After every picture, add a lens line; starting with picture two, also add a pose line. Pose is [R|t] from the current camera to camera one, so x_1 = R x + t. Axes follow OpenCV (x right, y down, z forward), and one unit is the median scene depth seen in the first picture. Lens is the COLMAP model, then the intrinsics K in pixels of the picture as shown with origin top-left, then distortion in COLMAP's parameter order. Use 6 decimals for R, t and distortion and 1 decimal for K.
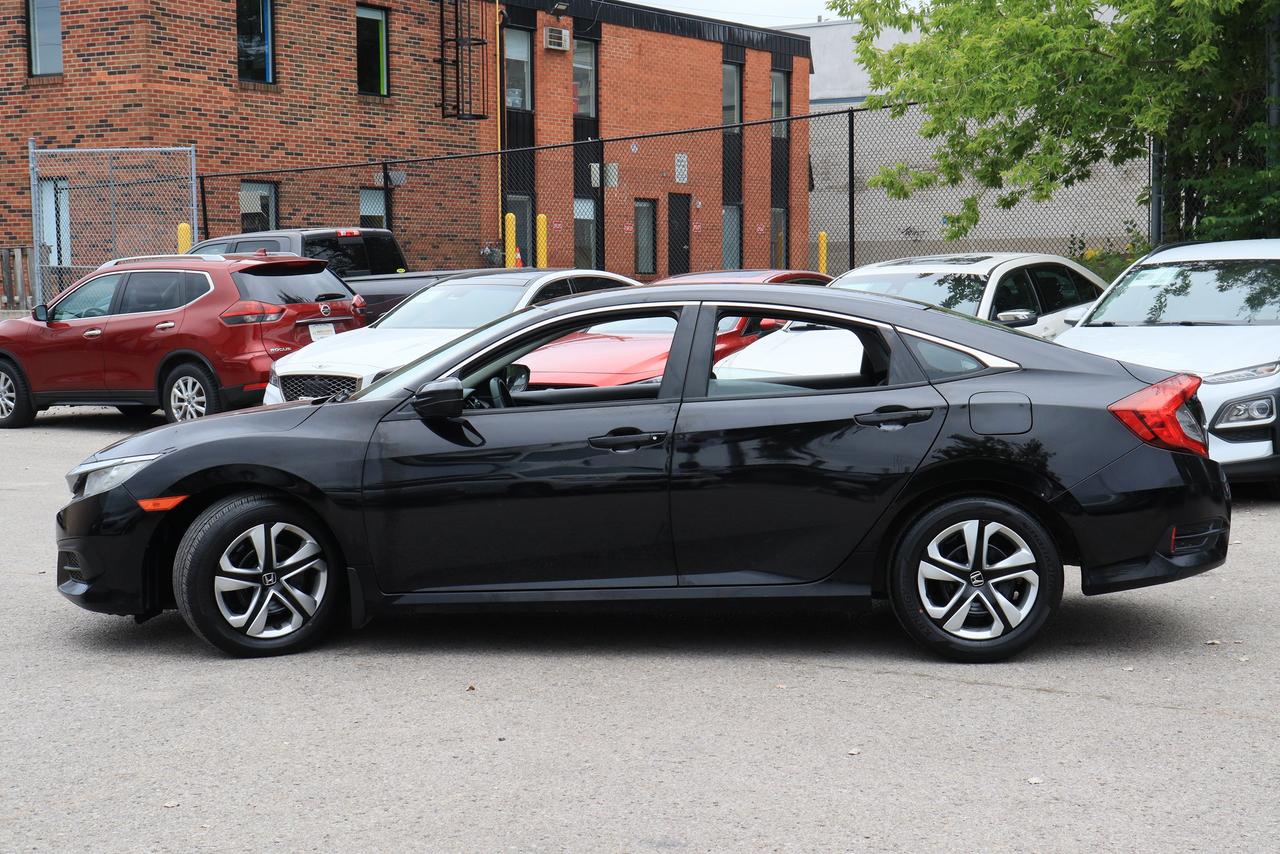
lens RADIAL K [[1957.3, 0, 640.0], [0, 1957.3, 427.0], [0, 0, 1]] dist [0.040540, 0.190742]
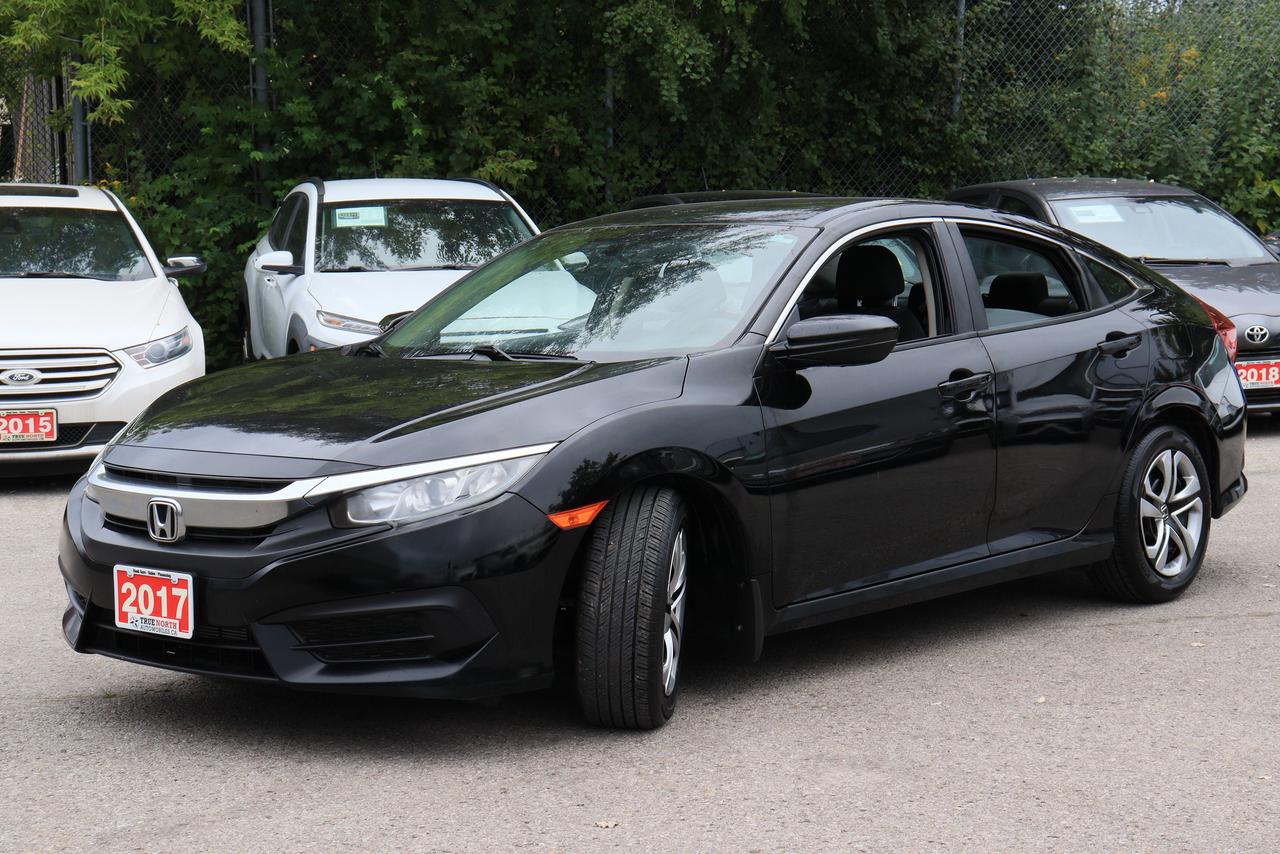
lens RADIAL K [[2181.1, 0, 640.0], [0, 2181.1, 427.0], [0, 0, 1]] dist [0.200255, 0.077227]
pose [[0.627395, -0.065794, 0.775916, -0.799547], [0.061775, 0.997489, 0.034631, -0.015528], [-0.776247, 0.026205, 0.629884, 0.520811]]
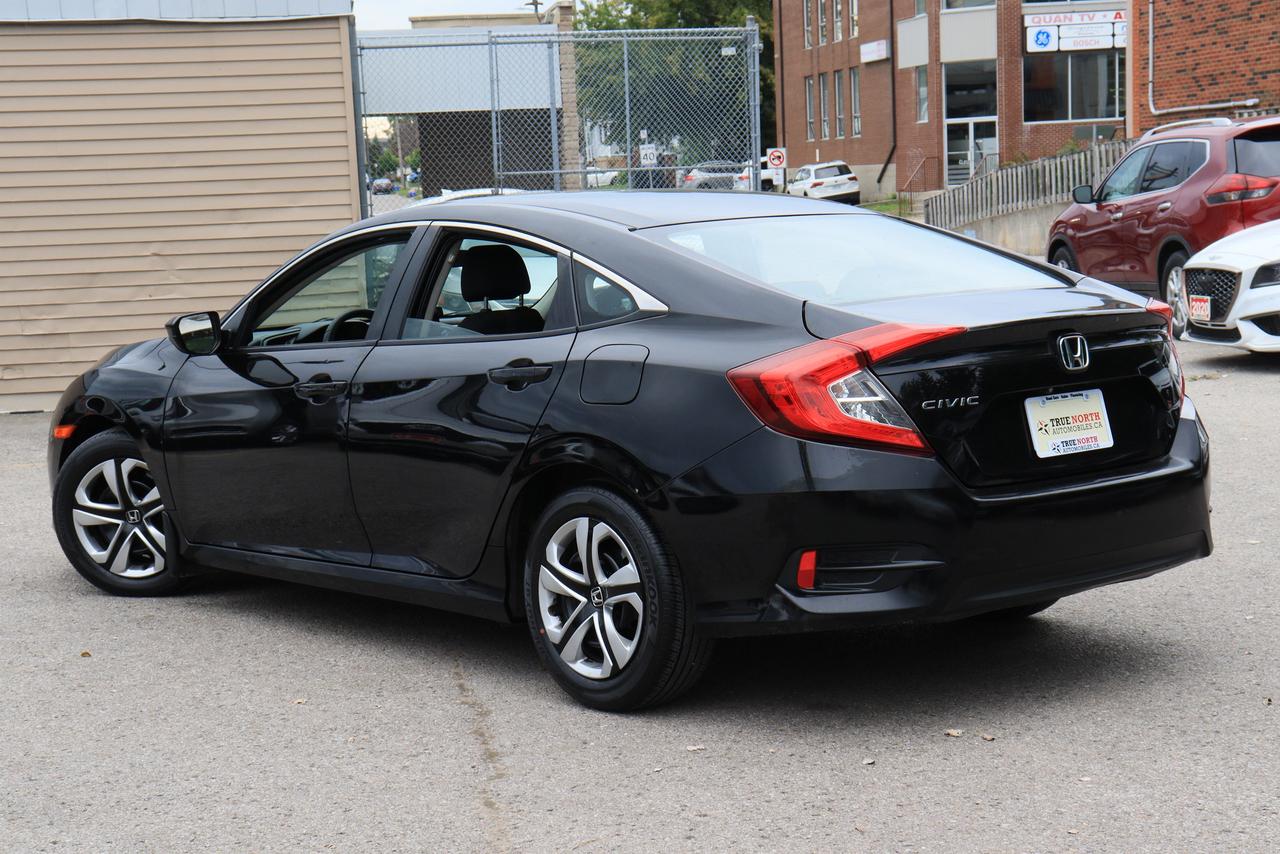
lens RADIAL K [[2181.1, 0, 640.0], [0, 2181.1, 427.0], [0, 0, 1]] dist [0.200255, 0.077227]
pose [[0.685981, 0.055127, -0.725528, 0.768025], [-0.011844, 0.997840, 0.064619, -0.039266], [0.727523, -0.035735, 0.685152, 0.446333]]
